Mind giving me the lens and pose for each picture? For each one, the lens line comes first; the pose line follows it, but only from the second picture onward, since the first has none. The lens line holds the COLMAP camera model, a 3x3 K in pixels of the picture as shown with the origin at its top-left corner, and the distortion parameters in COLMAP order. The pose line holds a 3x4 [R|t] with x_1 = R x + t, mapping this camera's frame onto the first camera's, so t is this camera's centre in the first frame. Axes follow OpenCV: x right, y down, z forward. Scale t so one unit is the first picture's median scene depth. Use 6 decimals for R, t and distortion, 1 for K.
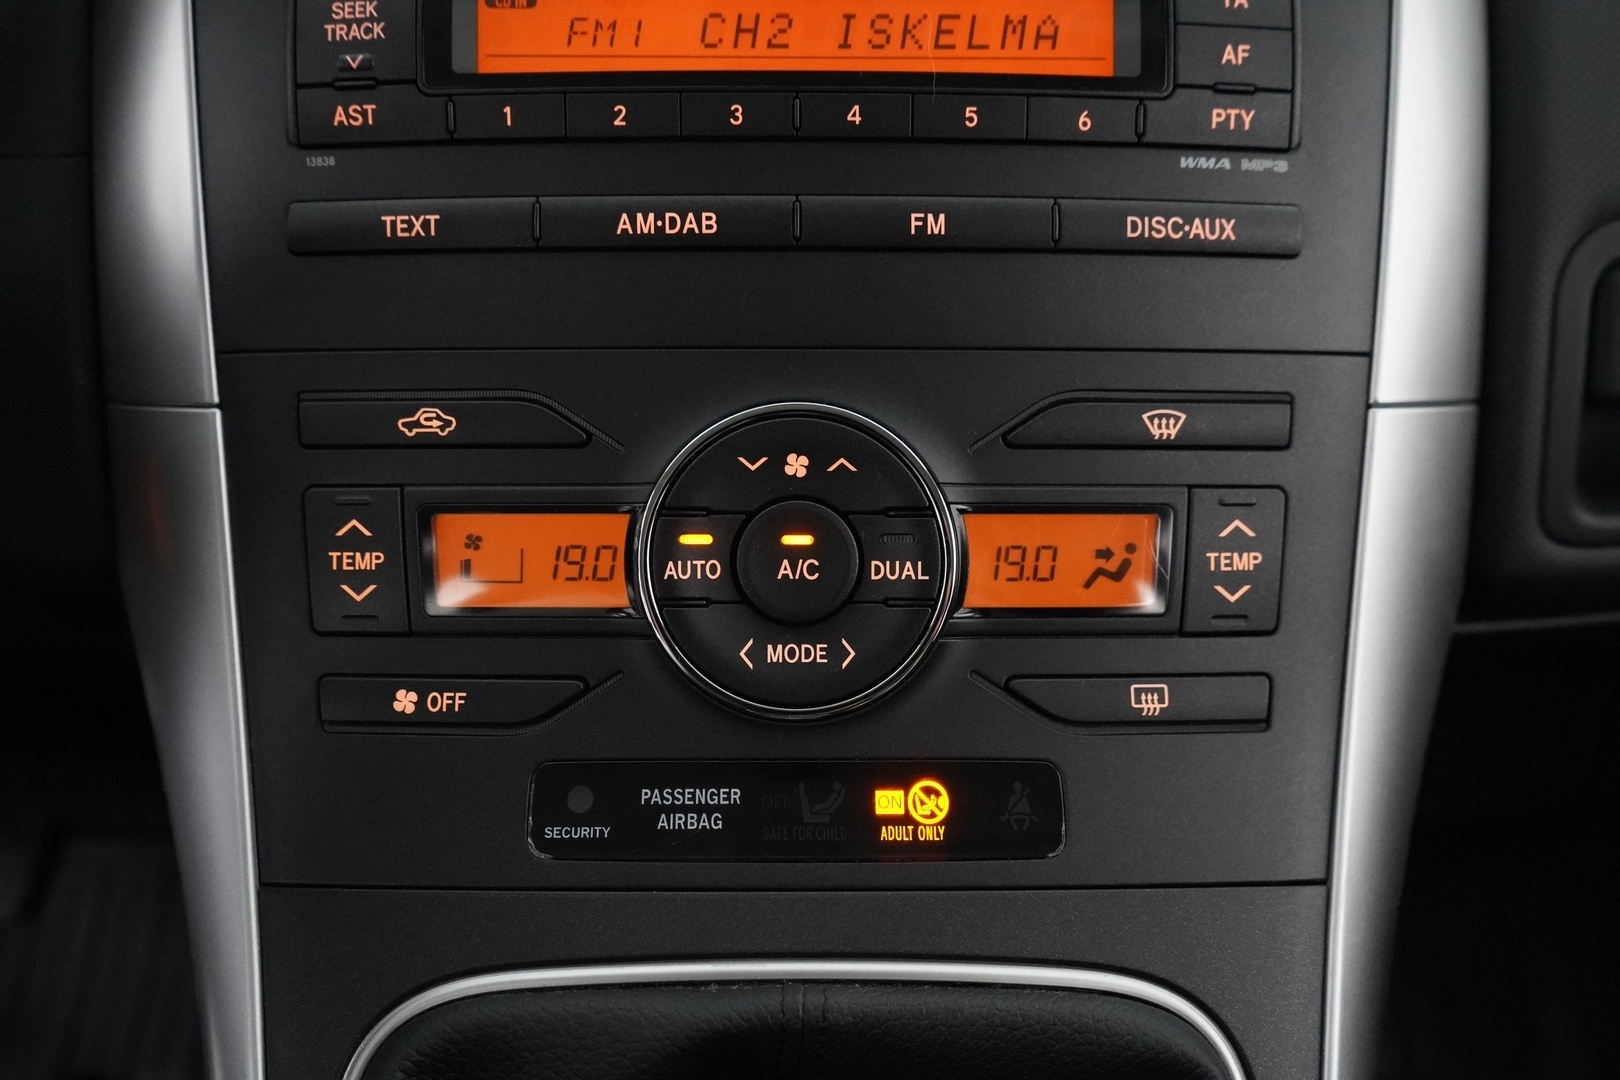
lens RADIAL K [[1332.8, 0, 809.8], [0, 1332.8, 533.8], [0, 0, 1]] dist [0.008820, -0.001605]
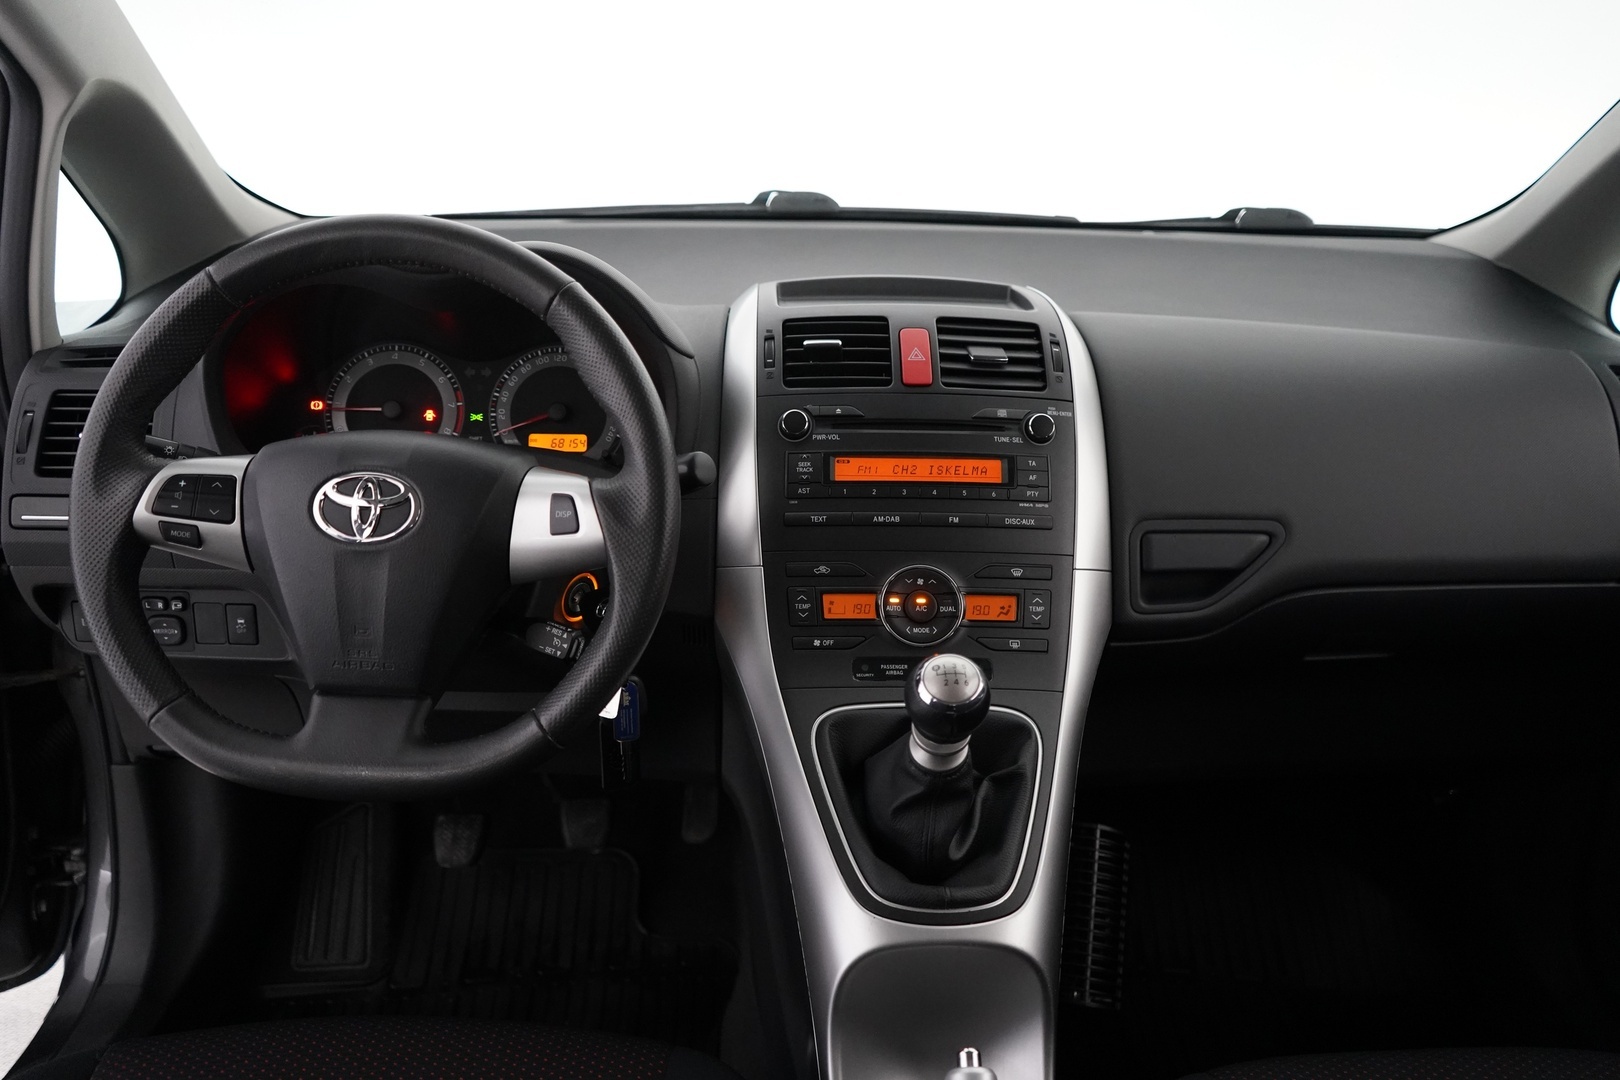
lens RADIAL K [[1332.8, 0, 815.2], [0, 1332.8, 537.3], [0, 0, 1]] dist [0.008820, -0.001605]
pose [[0.999576, 0.010125, 0.027319, -0.410279], [-0.004262, 0.978405, -0.206655, 0.605265], [-0.028821, 0.206451, 0.978032, -2.703379]]
